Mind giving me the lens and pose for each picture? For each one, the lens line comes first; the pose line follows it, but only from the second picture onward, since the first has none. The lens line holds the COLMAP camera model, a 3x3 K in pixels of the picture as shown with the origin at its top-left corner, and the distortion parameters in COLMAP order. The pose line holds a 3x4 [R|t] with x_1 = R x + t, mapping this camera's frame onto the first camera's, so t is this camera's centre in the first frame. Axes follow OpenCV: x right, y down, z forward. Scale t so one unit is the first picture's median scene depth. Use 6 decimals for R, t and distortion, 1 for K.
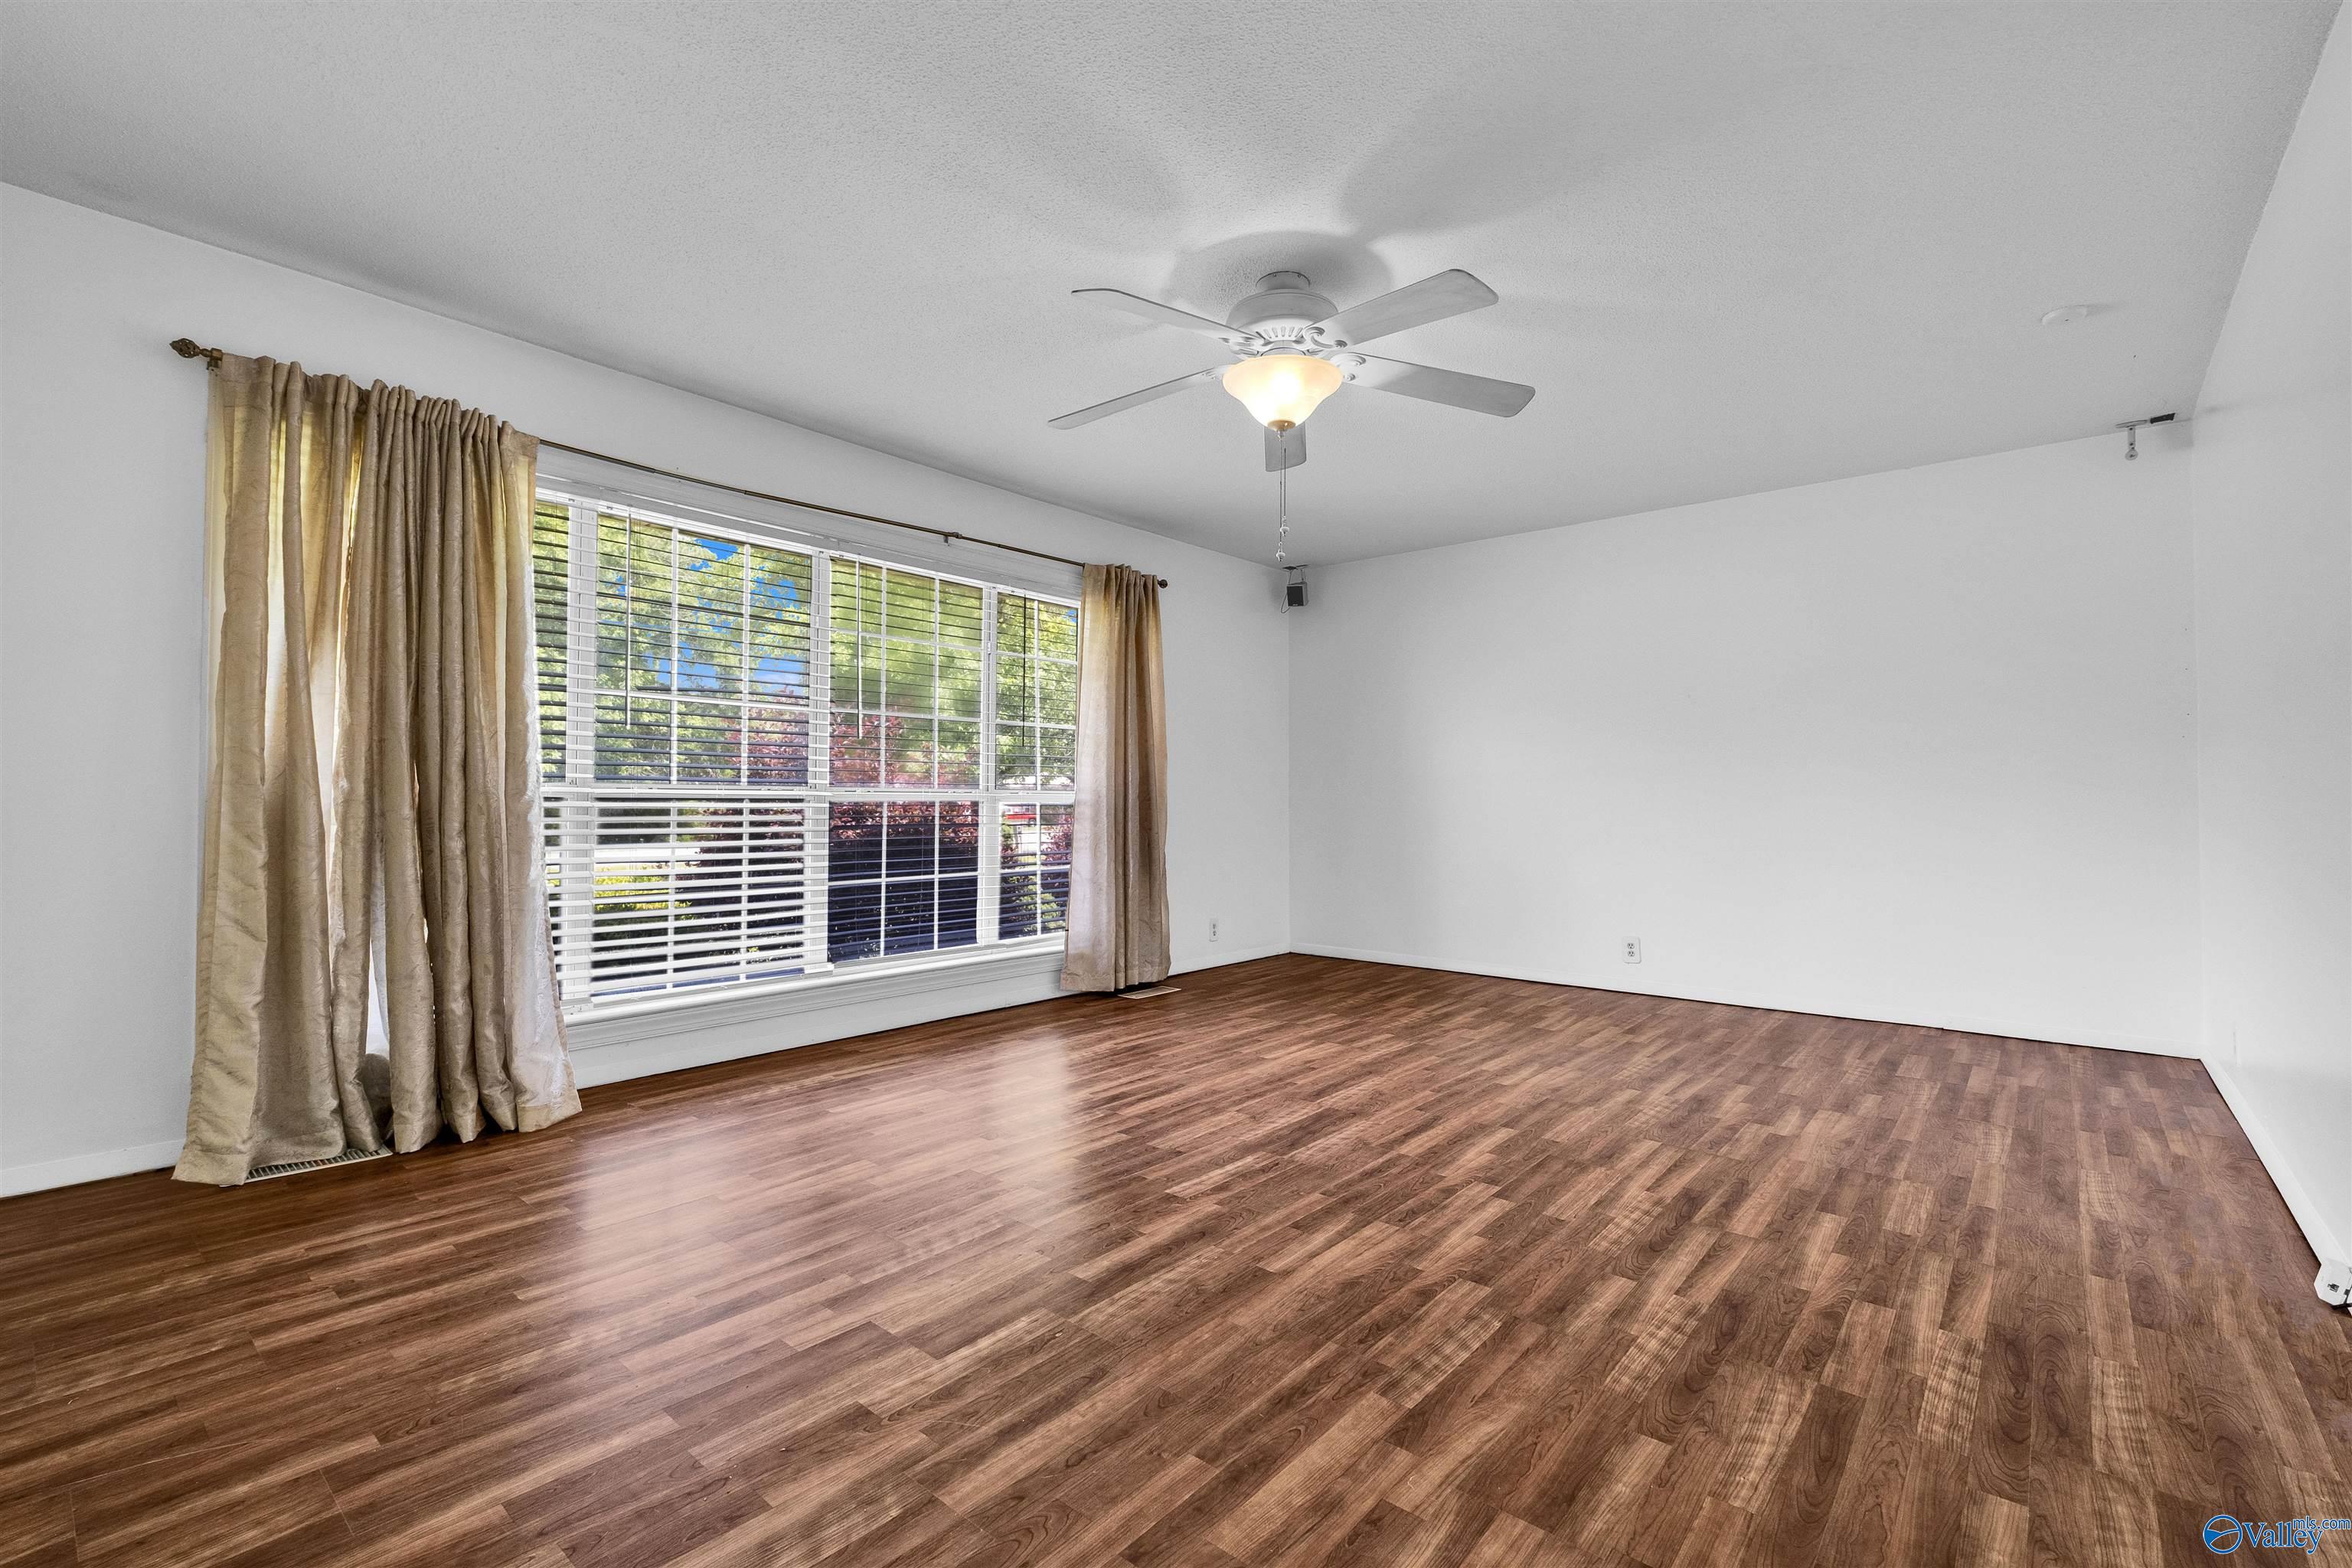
lens RADIAL K [[1039.3, 0, 1175.7], [0, 1039.3, 784.0], [0, 0, 1]] dist [0.005428, -0.000712]
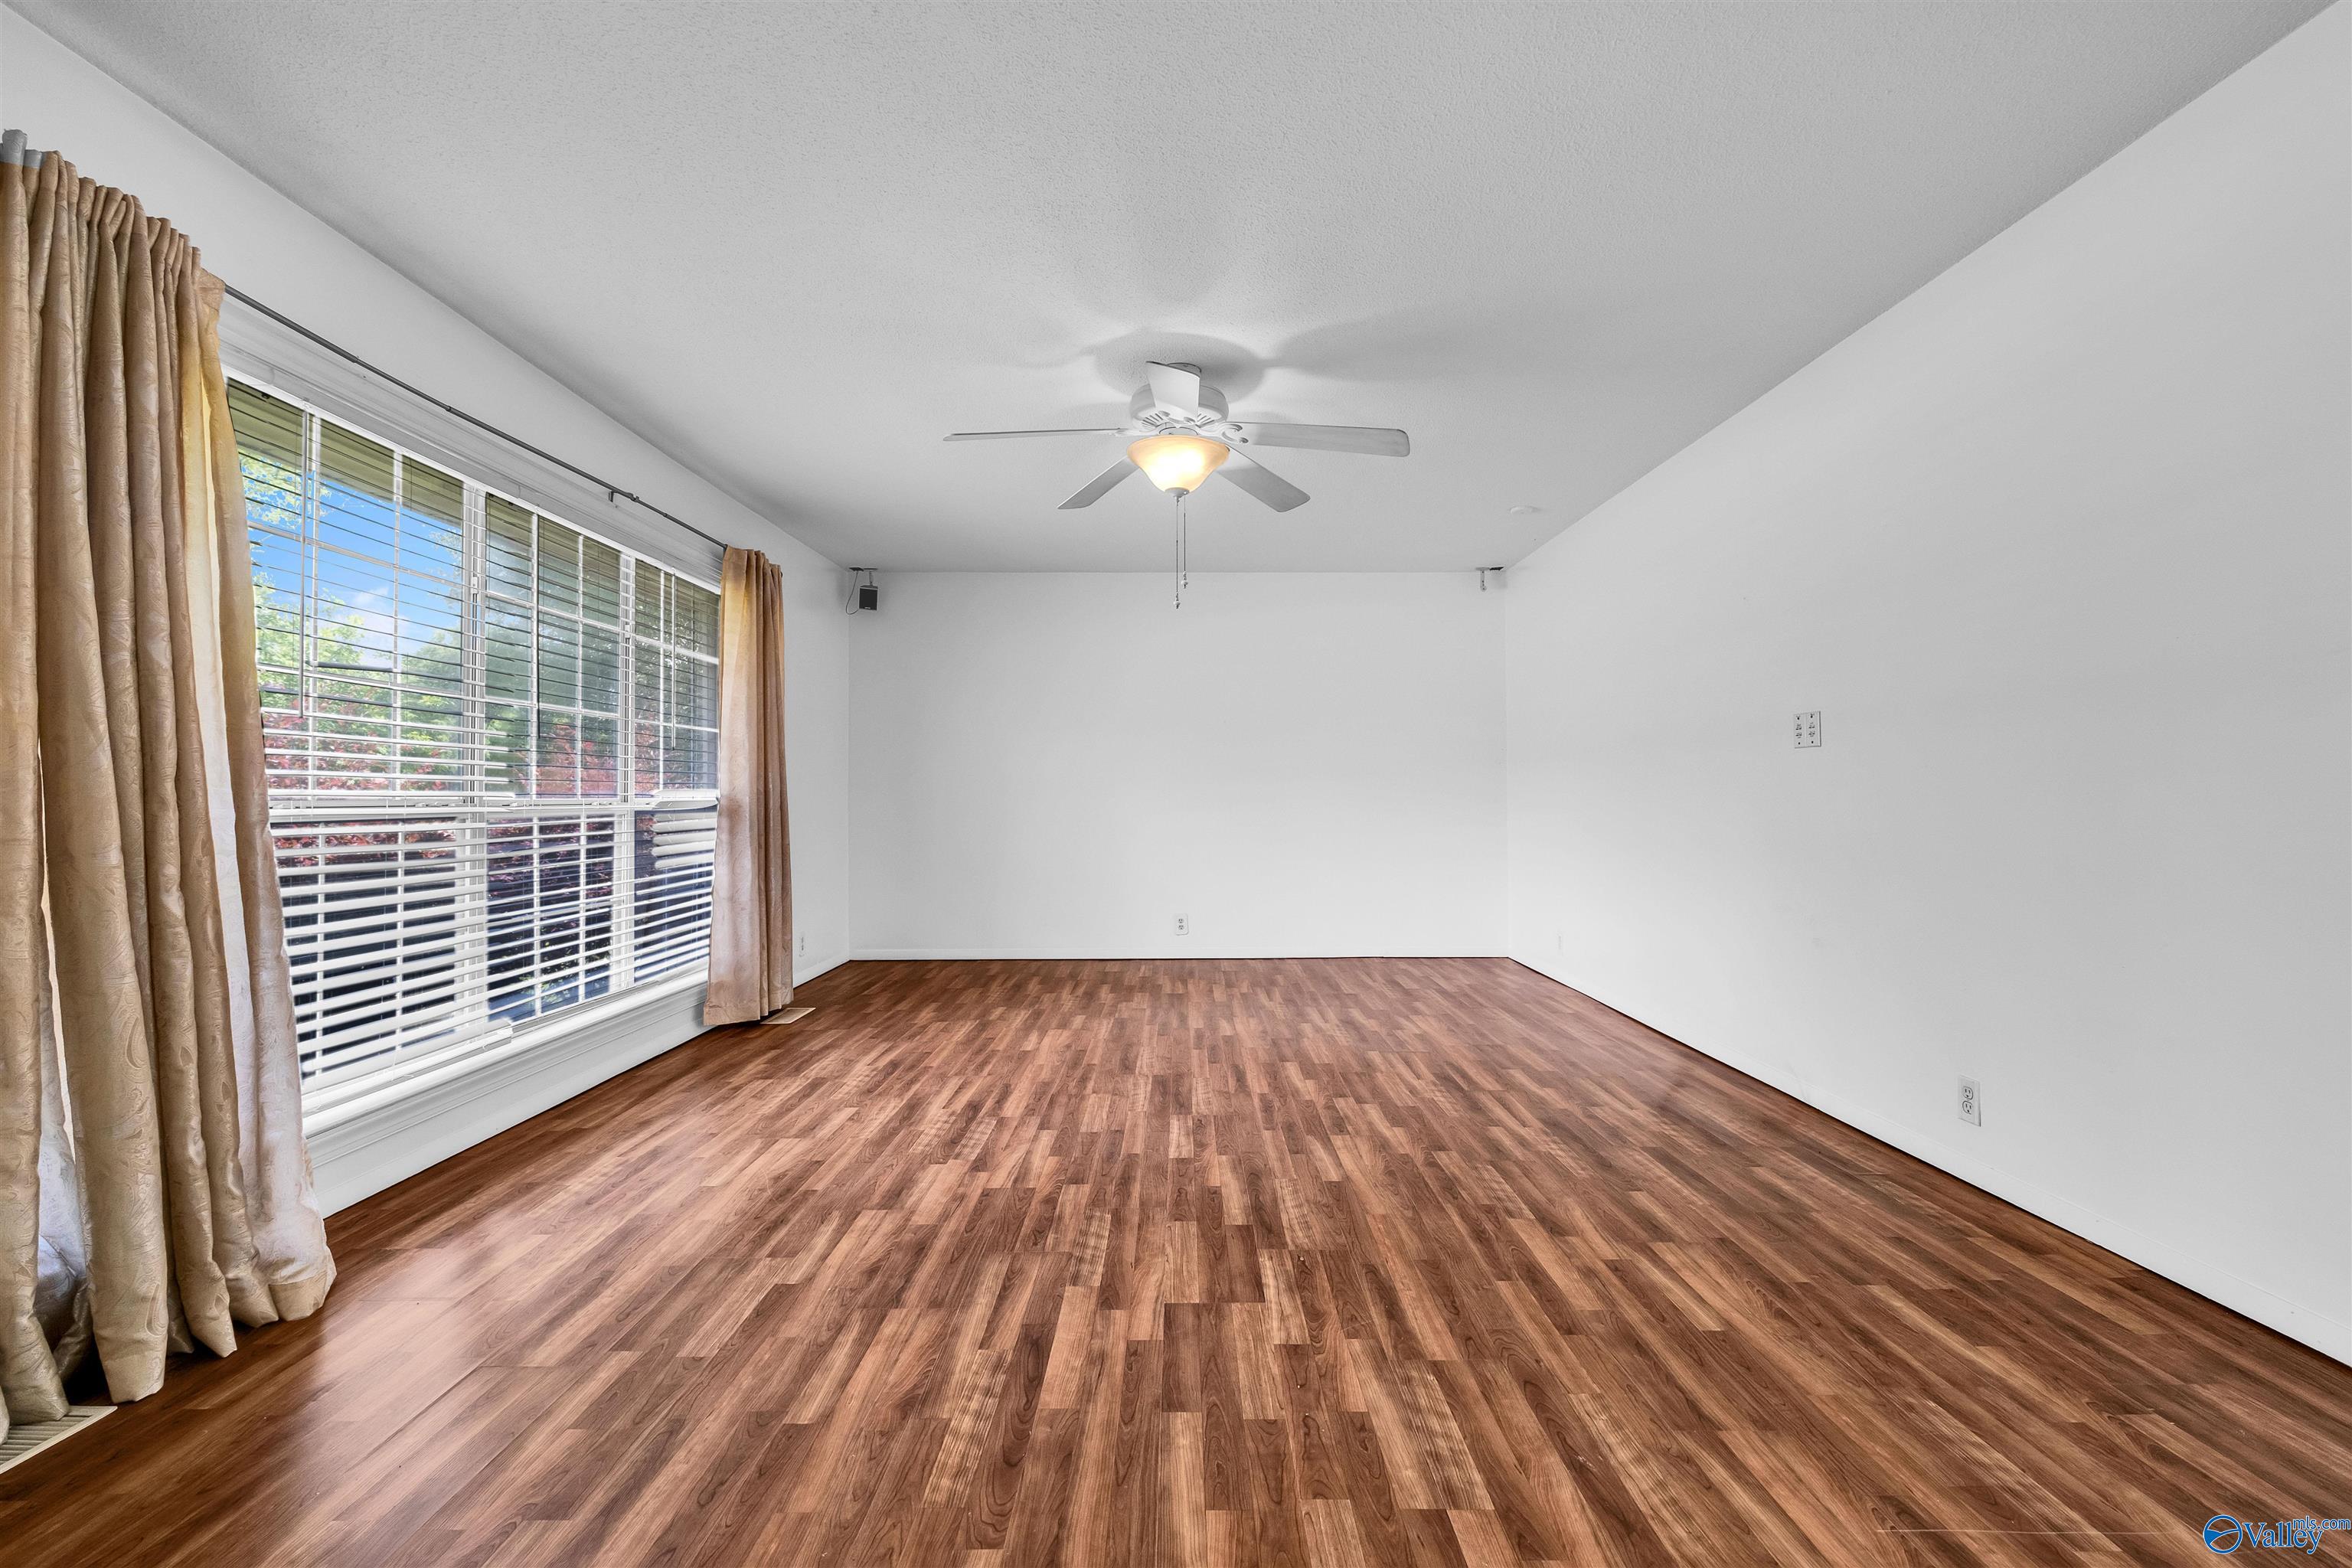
lens RADIAL K [[1039.3, 0, 1192.3], [0, 1039.3, 782.7], [0, 0, 1]] dist [0.005428, -0.000712]
pose [[0.753928, 0.001577, 0.656955, -0.736517], [-0.003661, 0.999992, 0.001801, -0.022540], [-0.656947, -0.003763, 0.753927, 0.121492]]
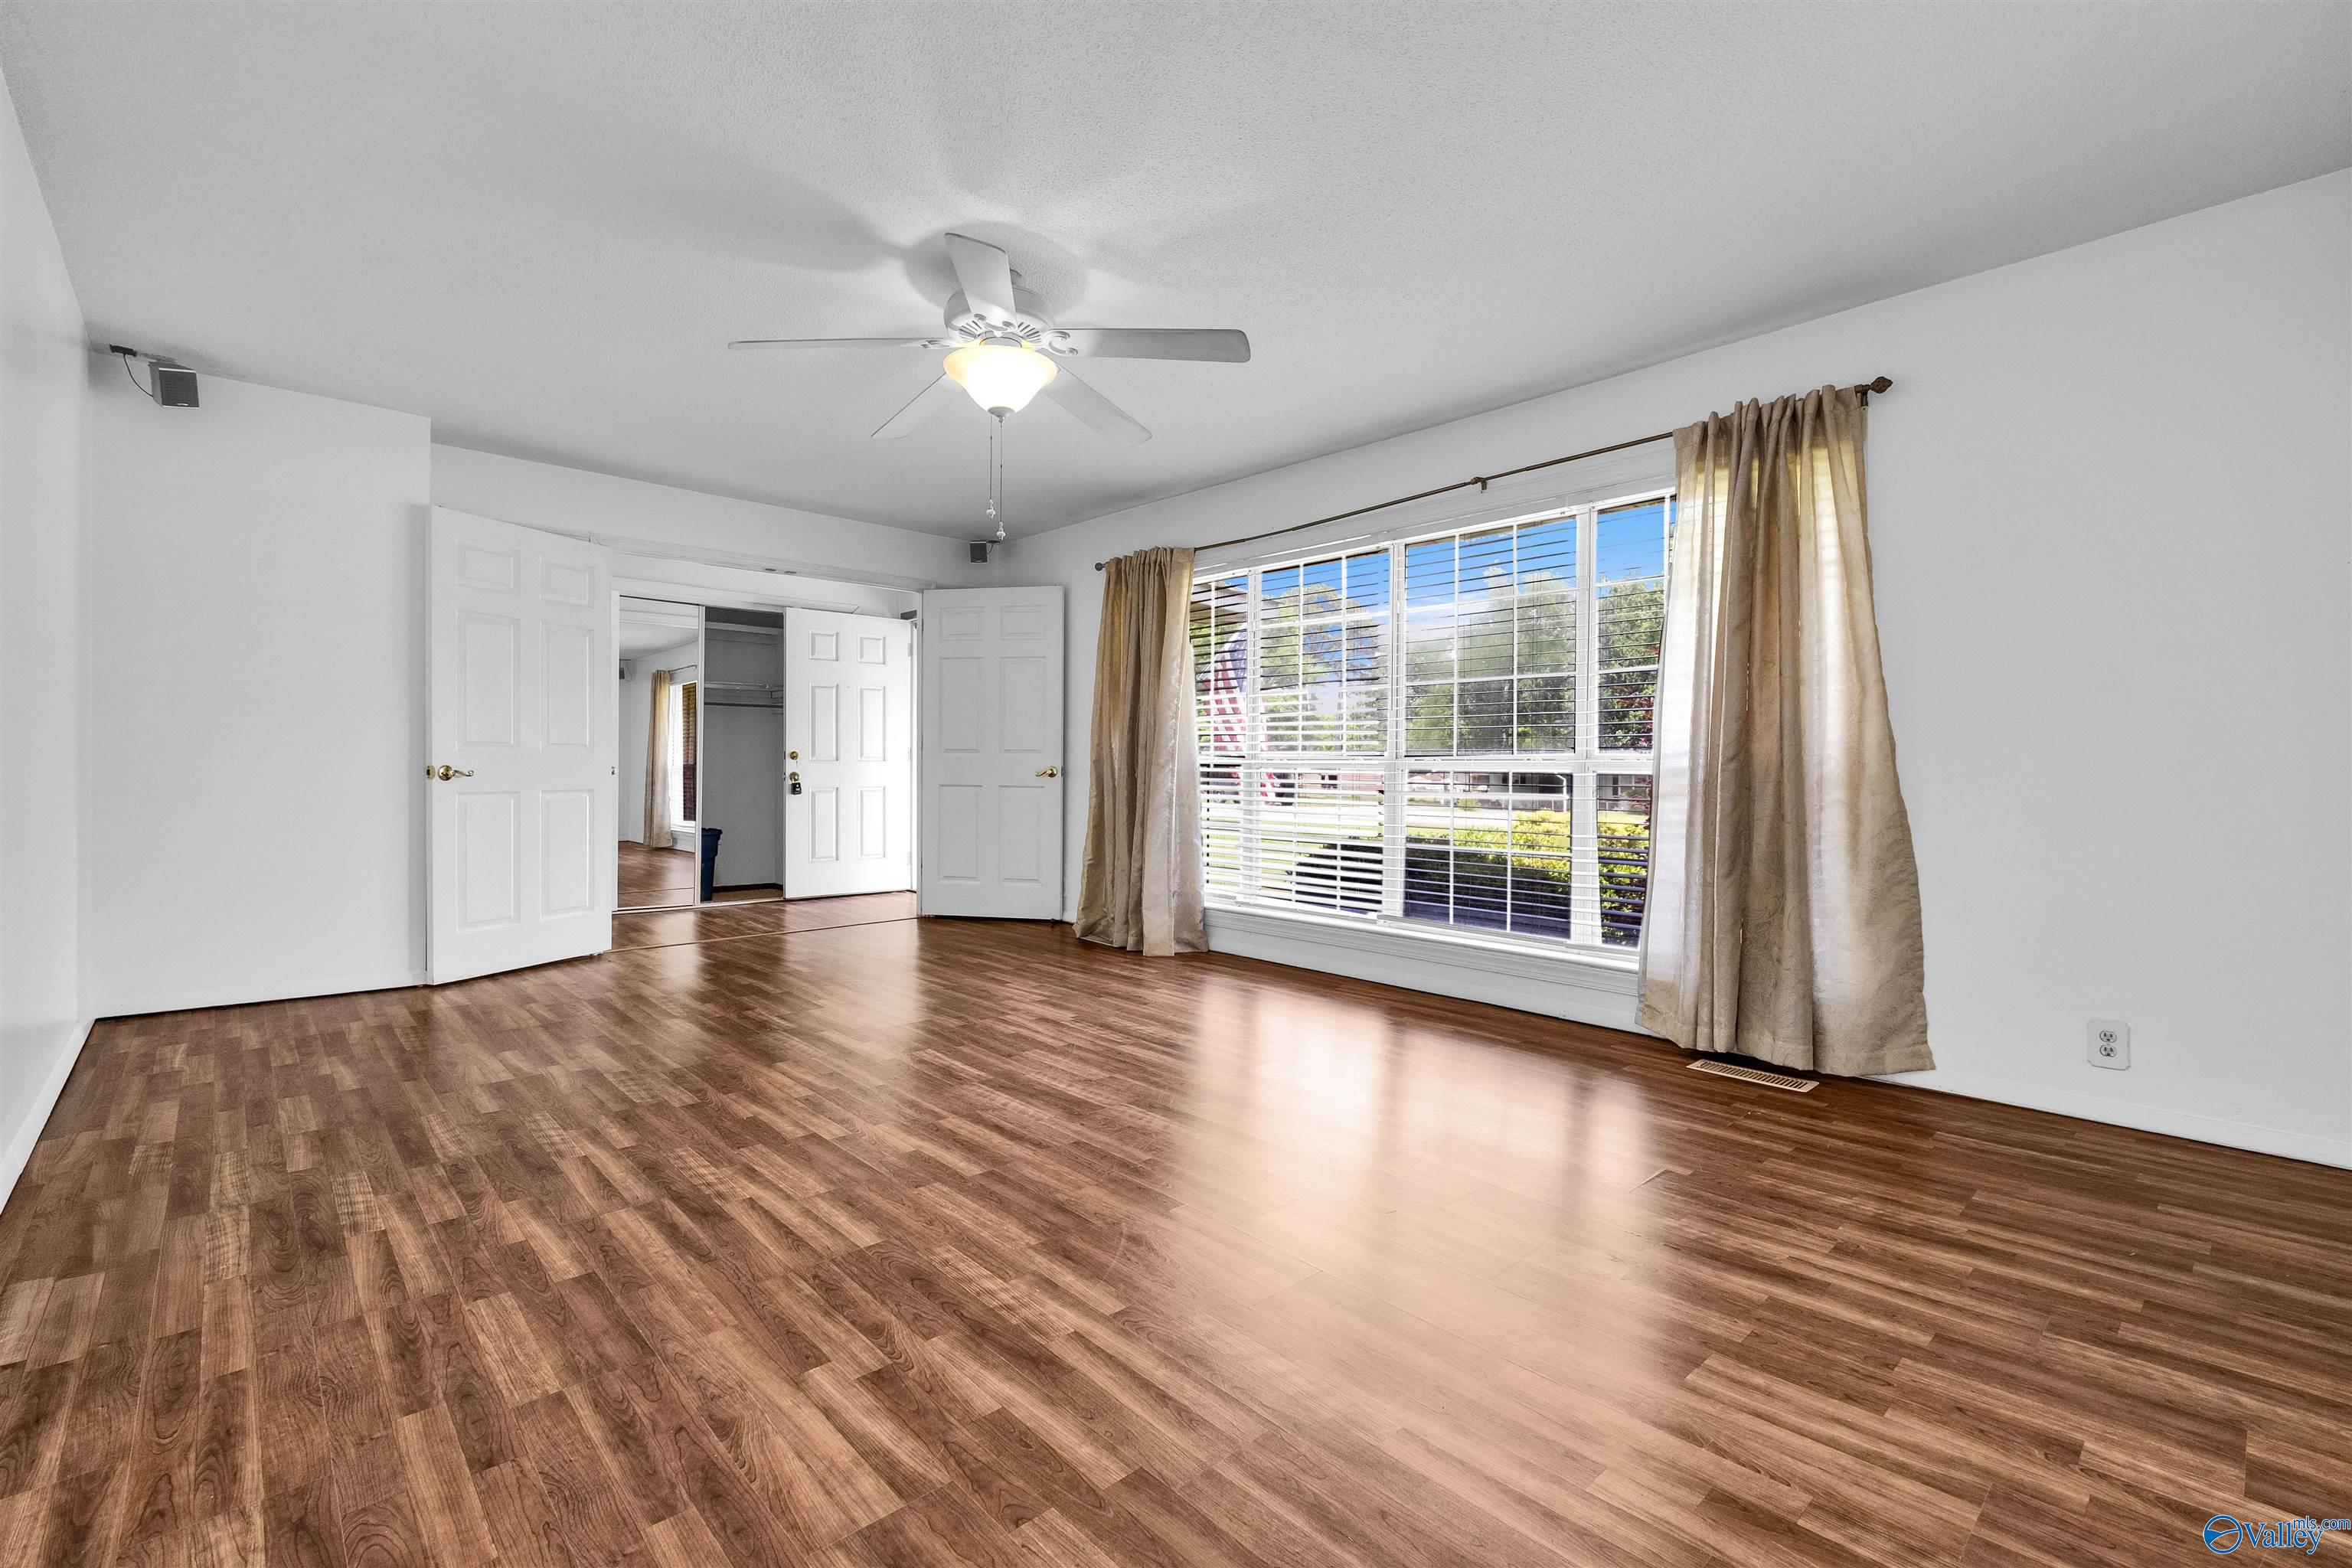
lens RADIAL K [[1039.3, 0, 1170.7], [0, 1039.3, 780.2], [0, 0, 1]] dist [0.005428, -0.000712]
pose [[-0.131813, 0.005761, -0.991258, 1.288916], [0.009789, 0.999942, 0.004509, 0.034093], [0.991226, -0.009109, -0.131862, 1.483179]]
